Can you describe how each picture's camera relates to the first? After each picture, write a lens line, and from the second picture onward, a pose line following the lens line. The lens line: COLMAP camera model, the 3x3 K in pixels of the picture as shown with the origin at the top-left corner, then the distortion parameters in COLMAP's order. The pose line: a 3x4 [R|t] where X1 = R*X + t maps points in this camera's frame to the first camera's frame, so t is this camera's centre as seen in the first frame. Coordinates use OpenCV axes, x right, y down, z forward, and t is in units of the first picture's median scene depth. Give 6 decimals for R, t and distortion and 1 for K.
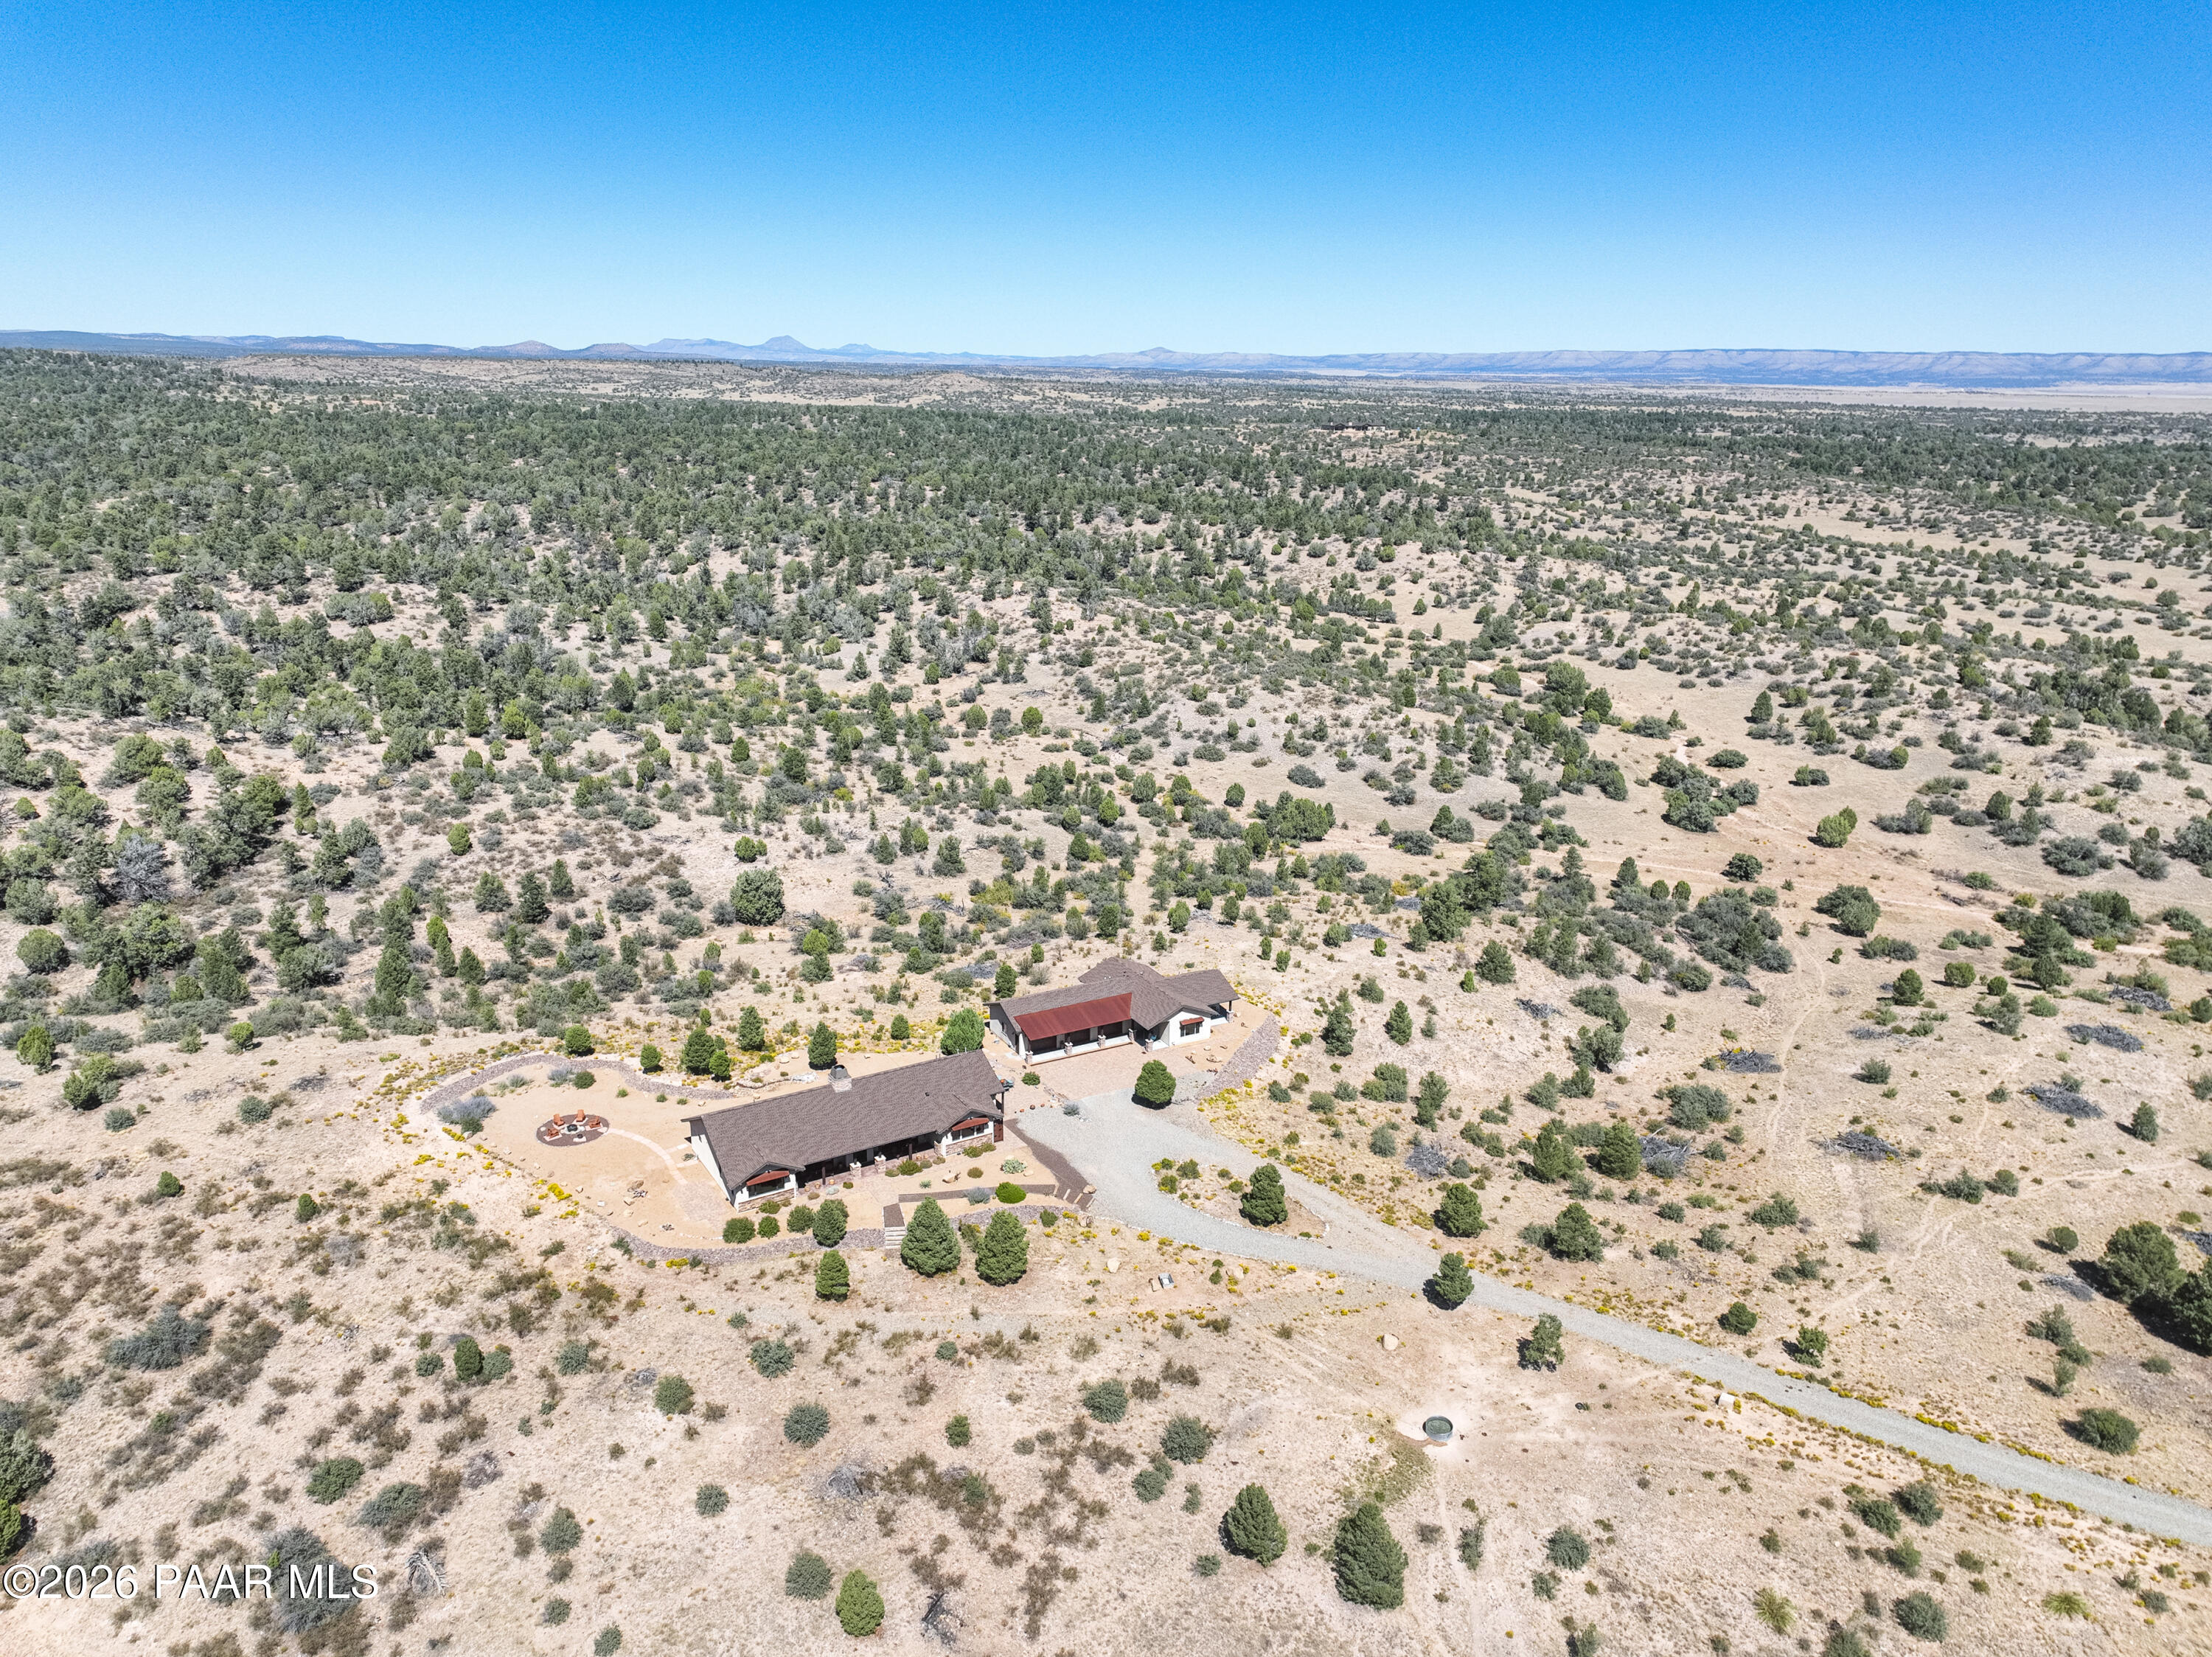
lens RADIAL K [[1557.4, 0, 1111.4], [0, 1557.4, 827.4], [0, 0, 1]] dist [-0.001990, 0.018616]
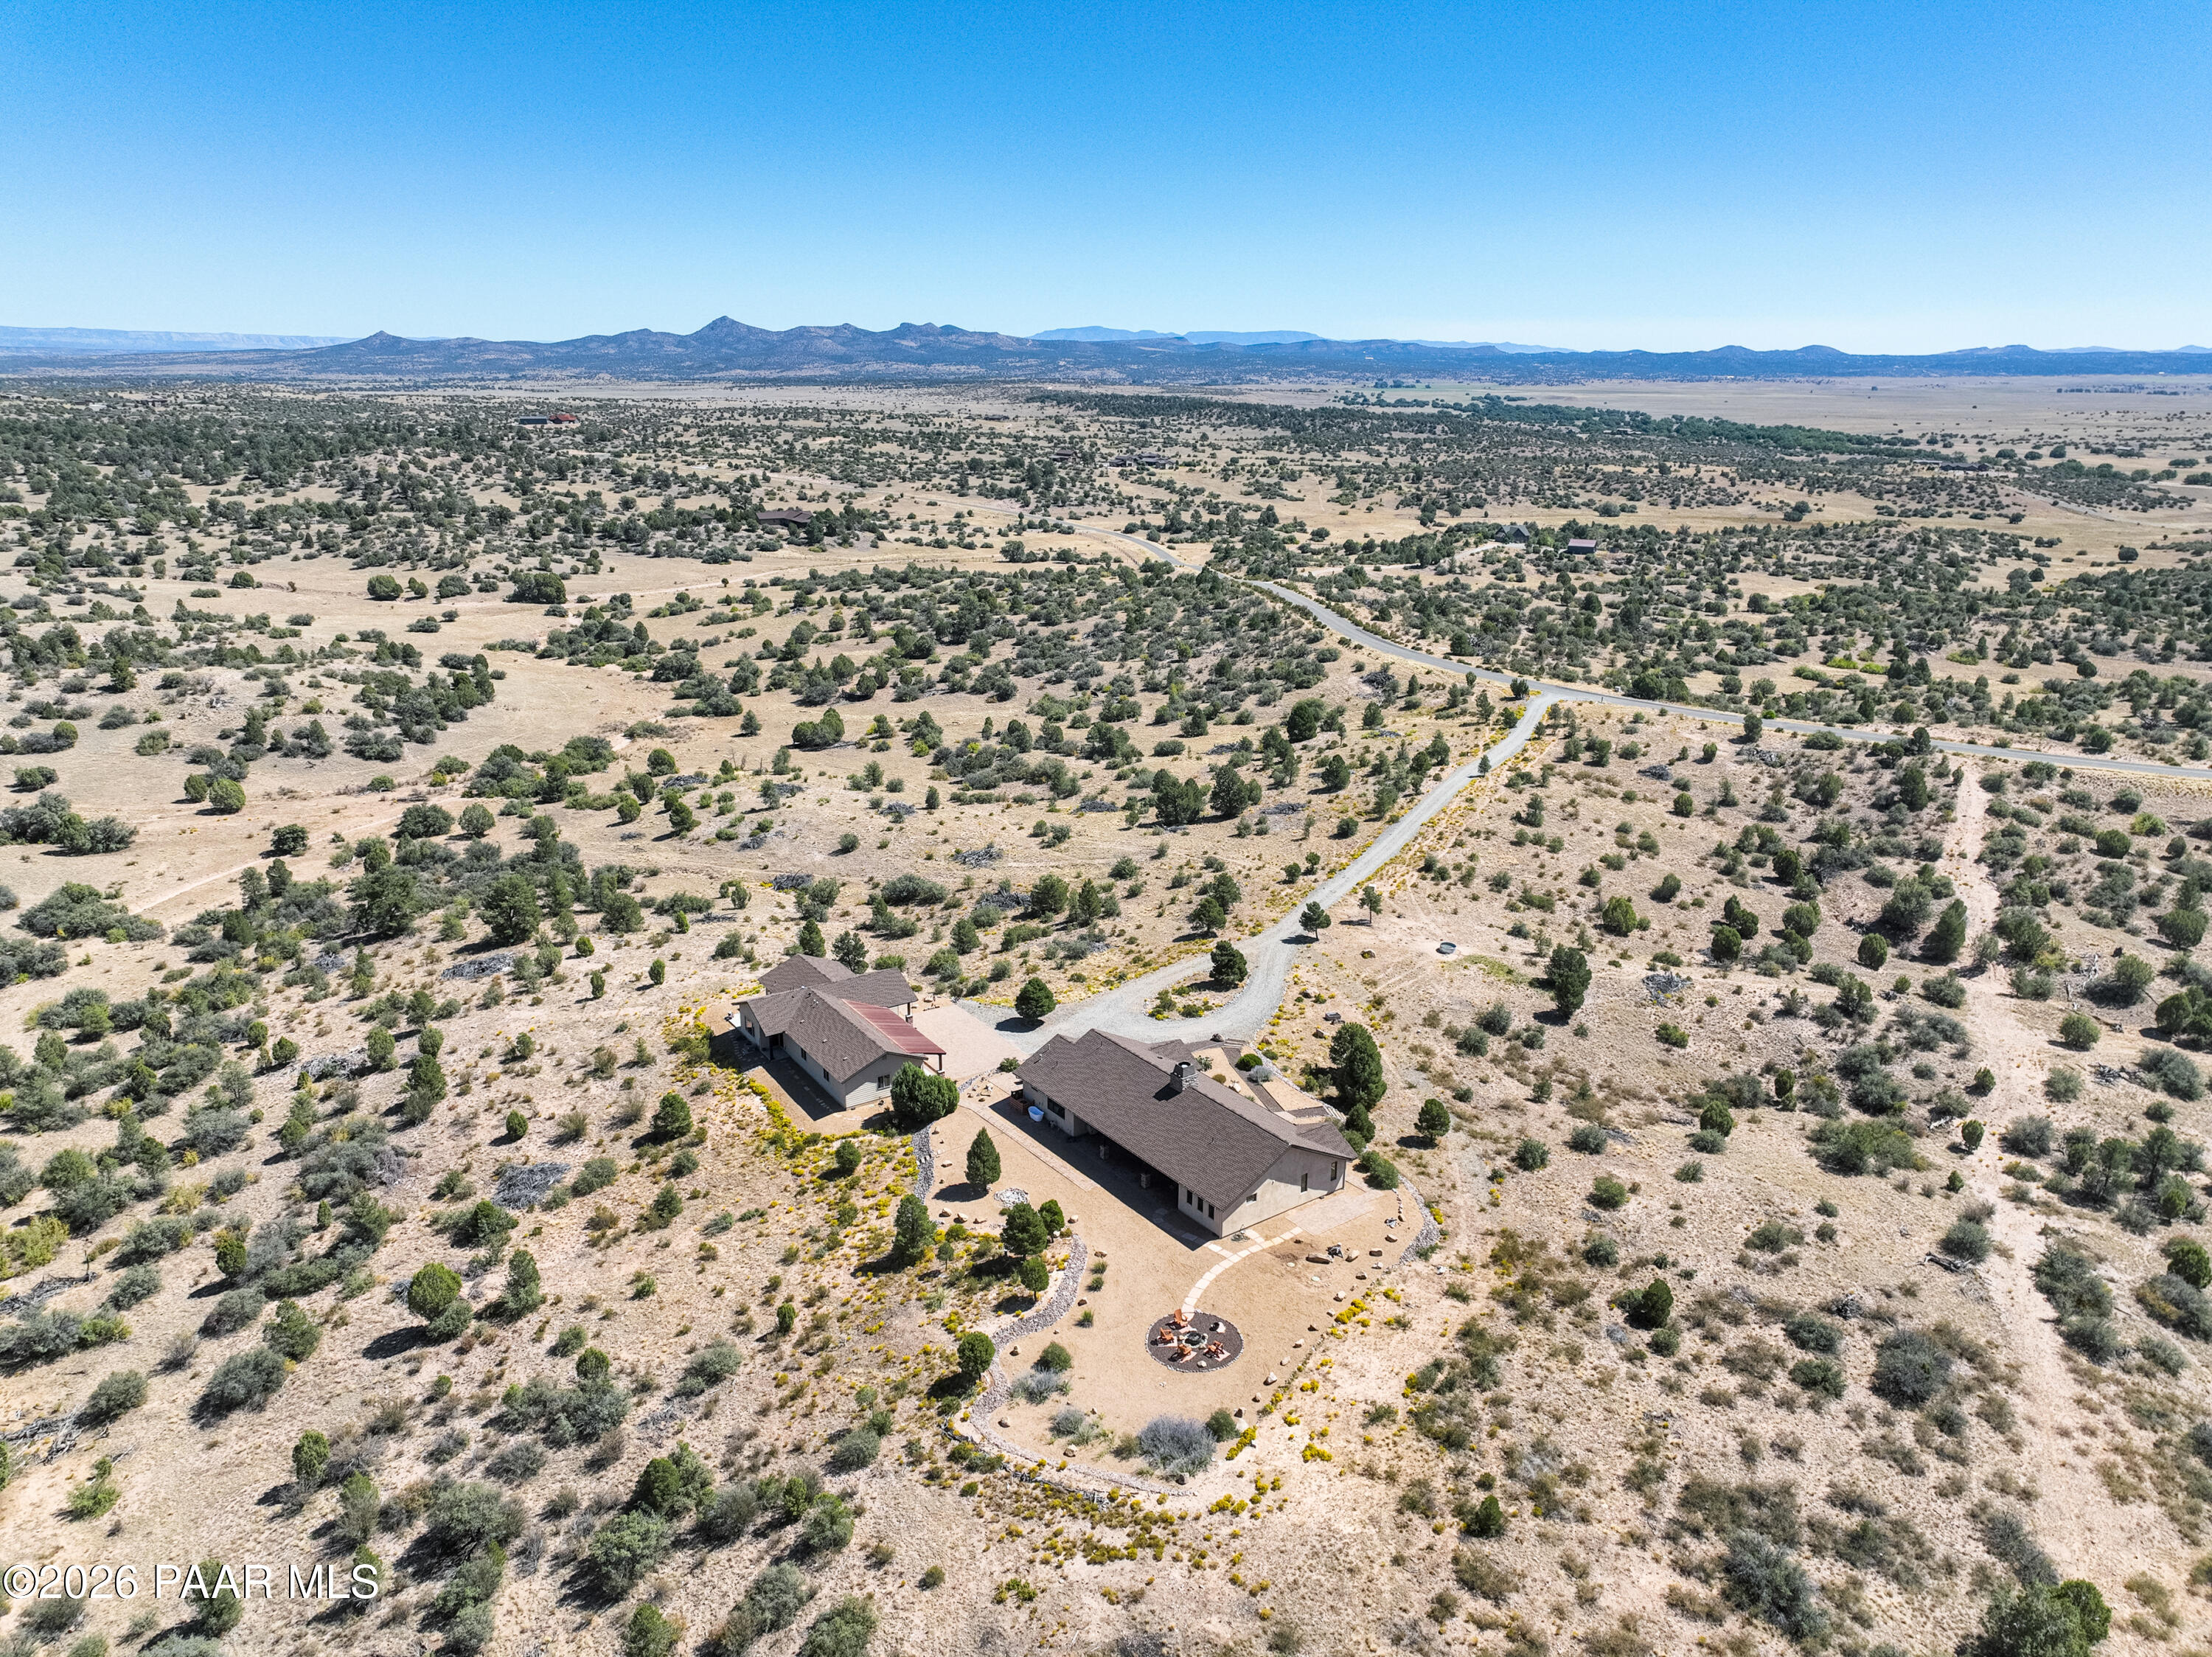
lens RADIAL K [[1557.4, 0, 1107.3], [0, 1557.4, 830.9], [0, 0, 1]] dist [-0.001990, 0.018616]
pose [[-0.086606, -0.295220, 0.951496, -0.425213], [0.285895, 0.907547, 0.307606, -0.112286], [-0.954339, 0.298669, 0.005803, 0.429639]]
